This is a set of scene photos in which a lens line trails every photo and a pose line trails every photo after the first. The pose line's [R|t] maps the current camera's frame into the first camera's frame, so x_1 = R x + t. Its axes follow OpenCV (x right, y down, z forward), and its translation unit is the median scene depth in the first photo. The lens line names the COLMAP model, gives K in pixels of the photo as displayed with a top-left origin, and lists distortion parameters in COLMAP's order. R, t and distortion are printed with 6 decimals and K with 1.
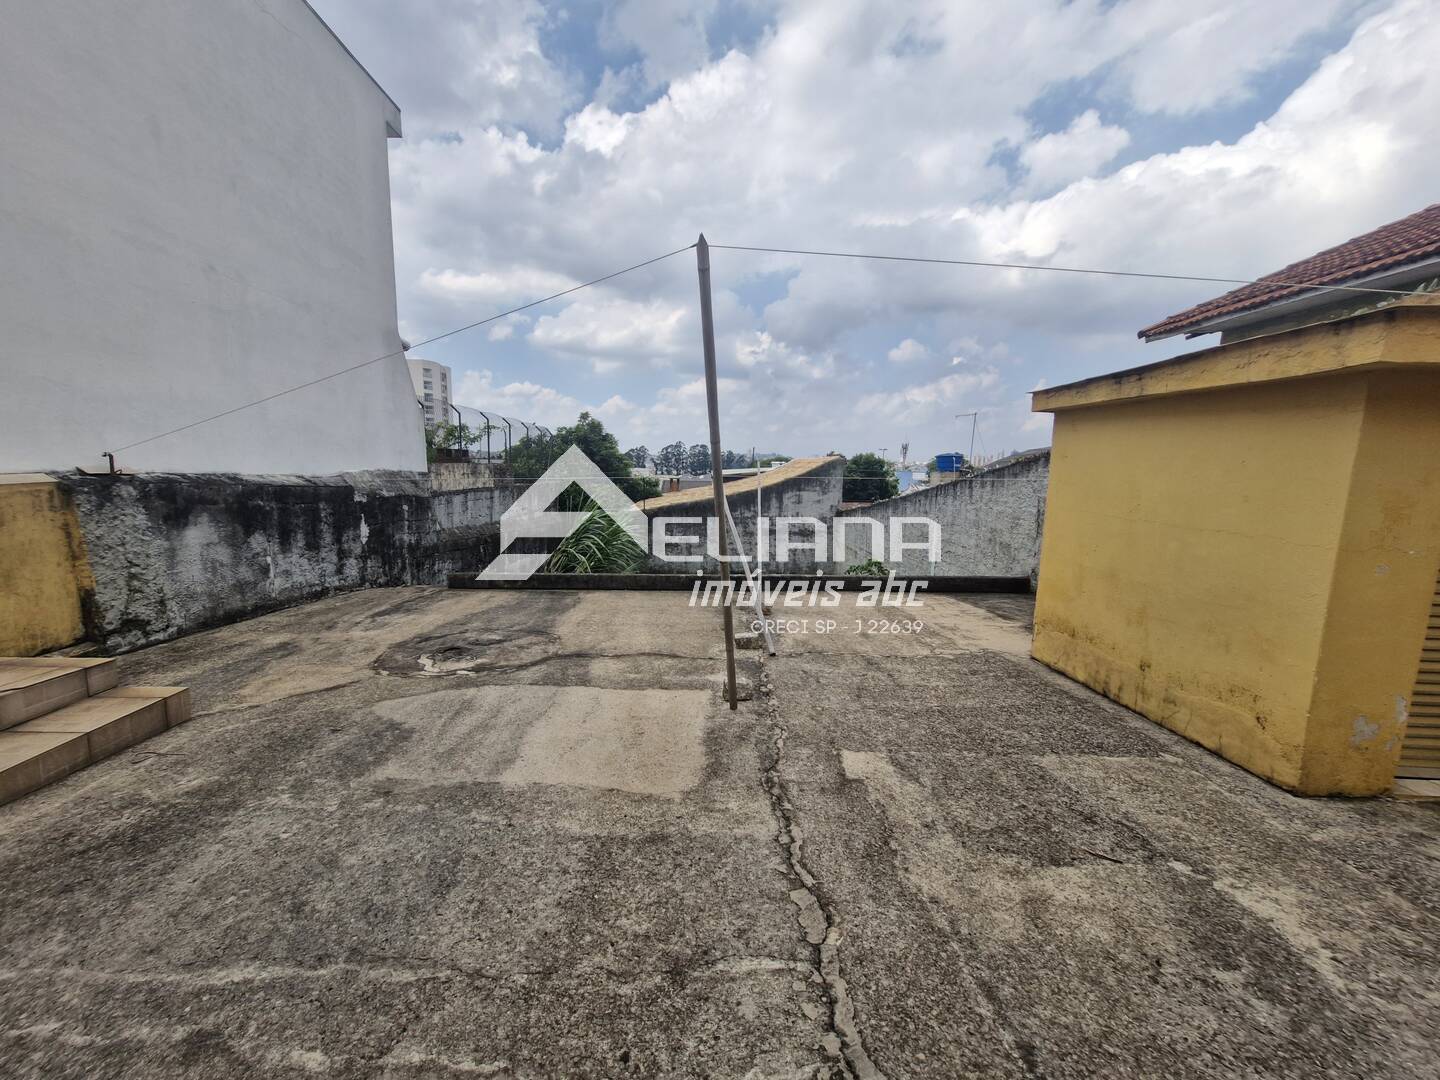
lens RADIAL K [[566.5, 0, 713.7], [0, 566.5, 546.9], [0, 0, 1]] dist [0.002726, -0.001129]
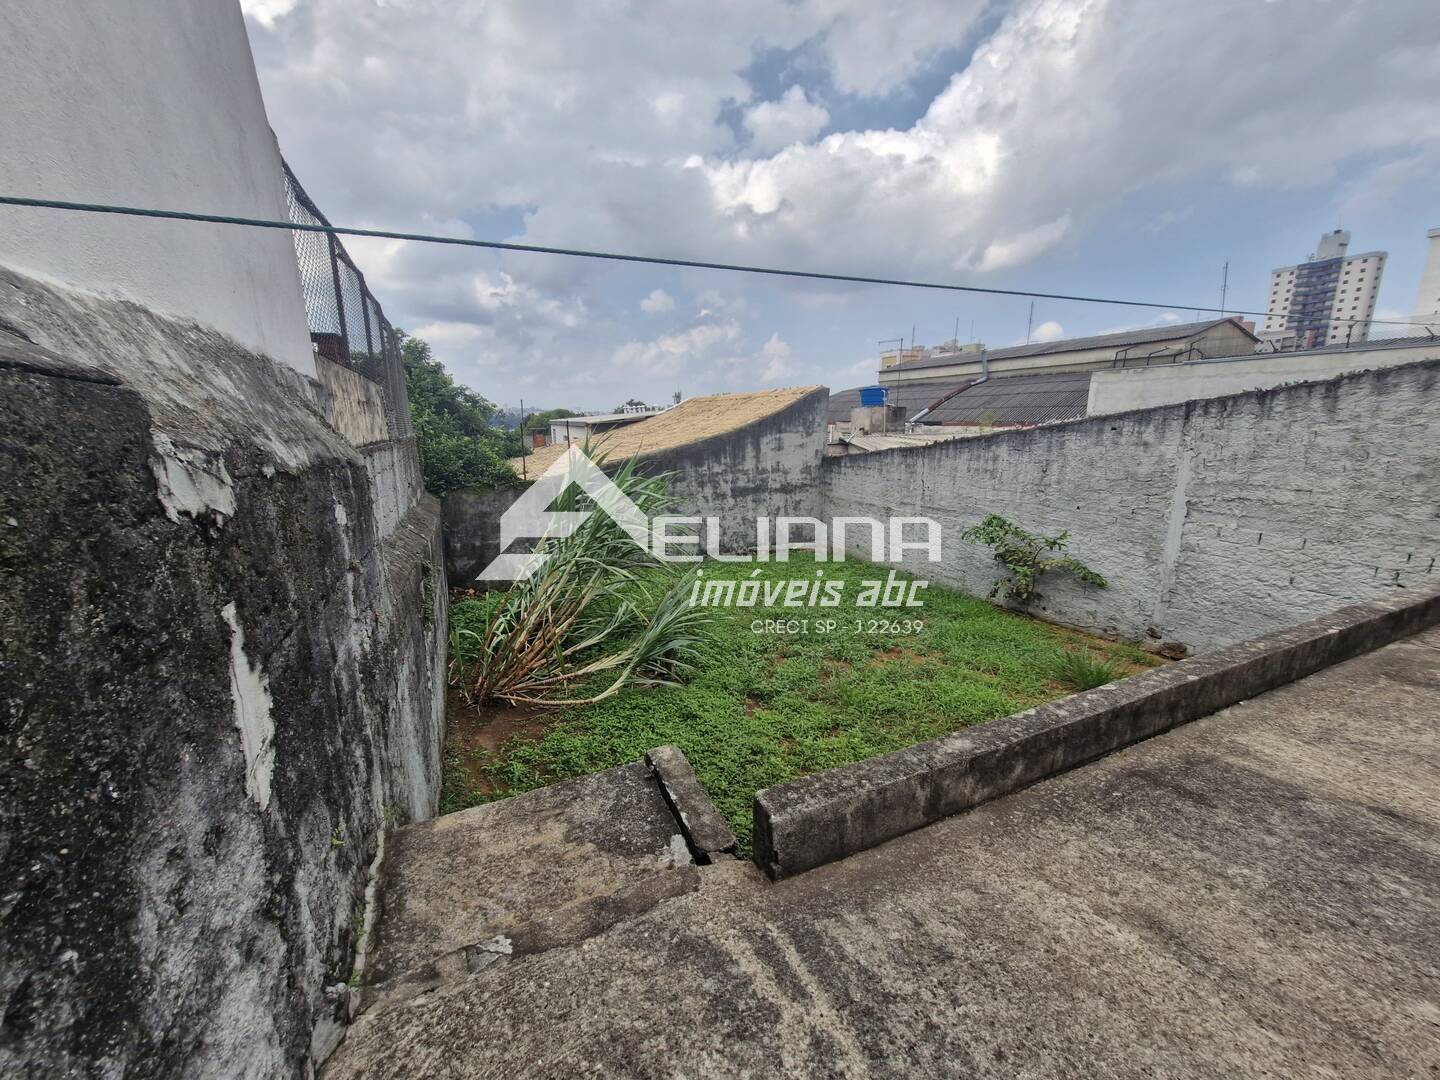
lens RADIAL K [[566.5, 0, 714.2], [0, 566.5, 543.8], [0, 0, 1]] dist [0.002726, -0.001129]
pose [[0.917806, -0.117679, 0.379187, -0.917396], [0.088573, 0.991683, 0.093378, -0.123922], [-0.387022, -0.052117, 0.920596, 1.351751]]
